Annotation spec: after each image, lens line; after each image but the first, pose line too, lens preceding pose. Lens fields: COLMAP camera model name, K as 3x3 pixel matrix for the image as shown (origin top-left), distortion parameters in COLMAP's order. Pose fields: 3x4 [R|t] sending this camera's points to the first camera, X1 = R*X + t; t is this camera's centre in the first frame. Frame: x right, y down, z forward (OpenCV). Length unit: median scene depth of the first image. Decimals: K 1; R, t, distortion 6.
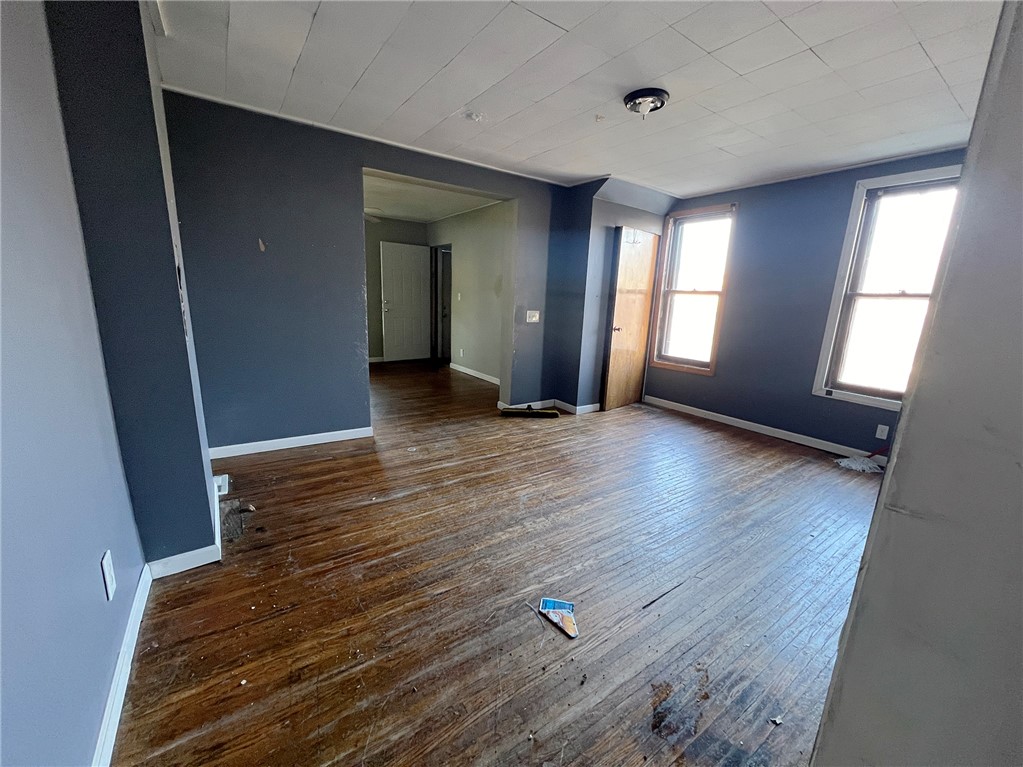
lens RADIAL K [[408.0, 0, 512.3], [0, 408.0, 383.7], [0, 0, 1]] dist [0.002559, -0.000035]
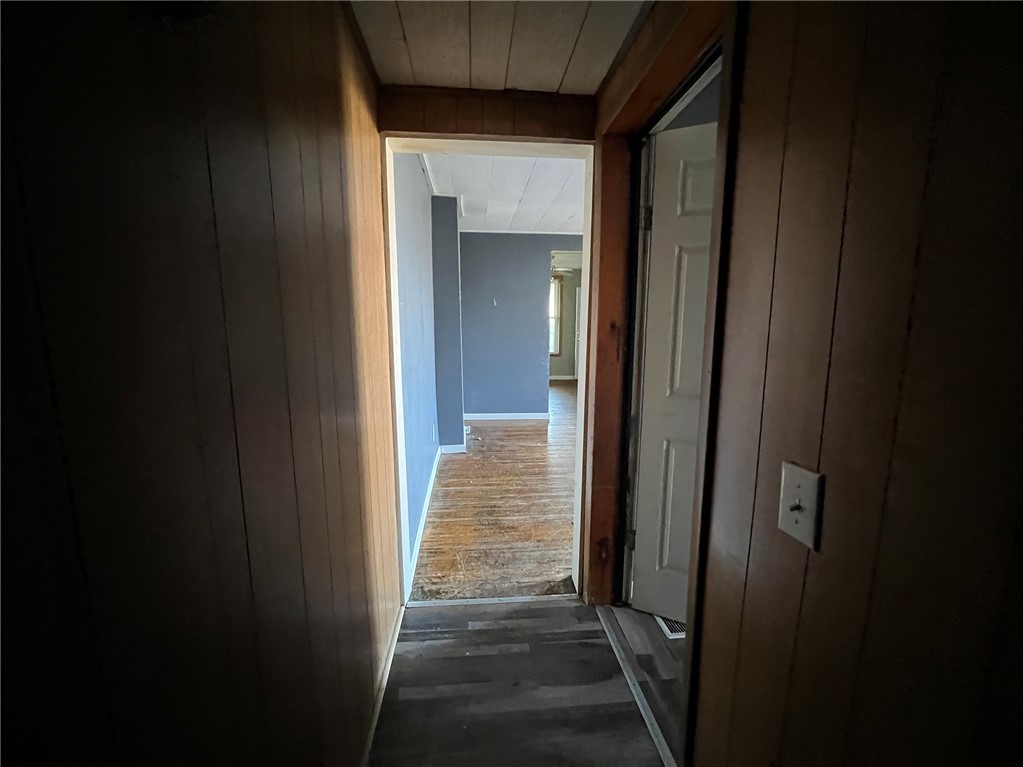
lens RADIAL K [[408.0, 0, 509.3], [0, 408.0, 384.0], [0, 0, 1]] dist [0.002559, -0.000035]
pose [[0.866502, 0.030417, -0.498247, 0.565797], [-0.068016, 0.996027, -0.057482, 0.193023], [0.494519, 0.083697, 0.865128, -0.803673]]
